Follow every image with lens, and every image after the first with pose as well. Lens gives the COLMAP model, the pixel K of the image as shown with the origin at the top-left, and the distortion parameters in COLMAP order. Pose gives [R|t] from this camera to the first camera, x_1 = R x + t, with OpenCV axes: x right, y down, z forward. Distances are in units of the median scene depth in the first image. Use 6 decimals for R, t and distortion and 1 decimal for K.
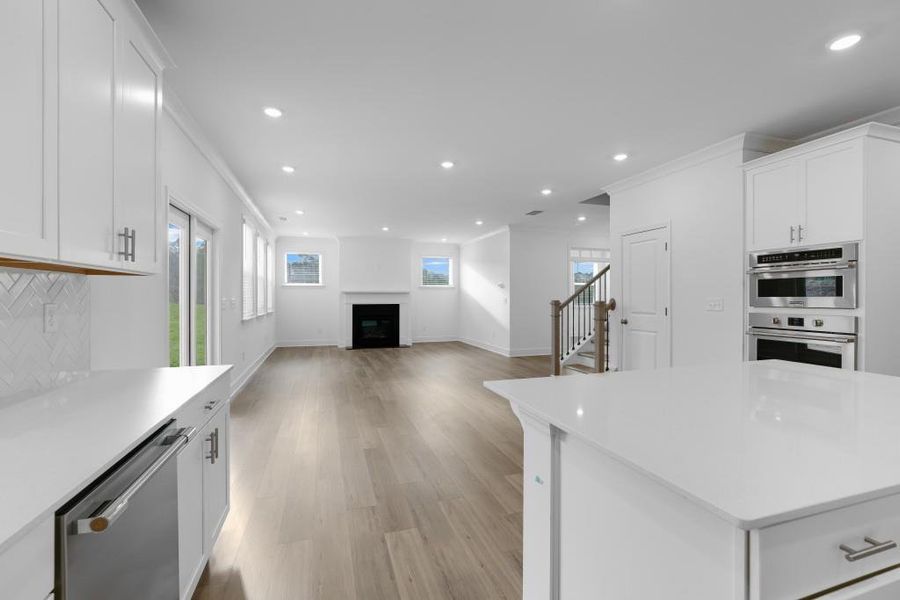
lens RADIAL K [[371.7, 0, 446.6], [0, 371.7, 299.0], [0, 0, 1]] dist [0.002345, 0.000134]
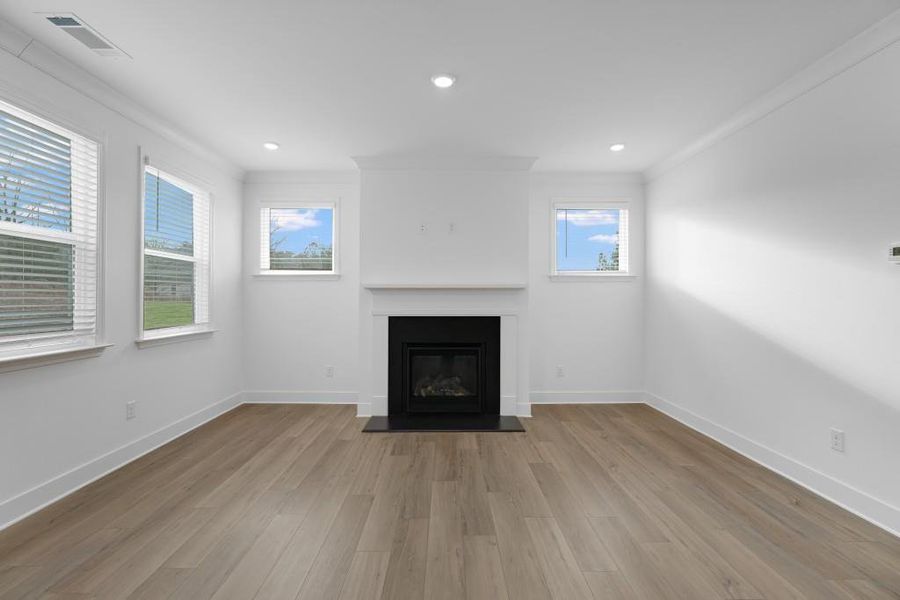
lens RADIAL K [[405.5, 0, 446.5], [0, 405.5, 296.1], [0, 0, 1]] dist [-0.002833, 0.000078]
pose [[0.954237, 0.000329, -0.299050, -0.049943], [-0.001004, 0.999997, -0.002102, -0.007915], [0.299048, 0.002306, 0.954235, 0.562317]]
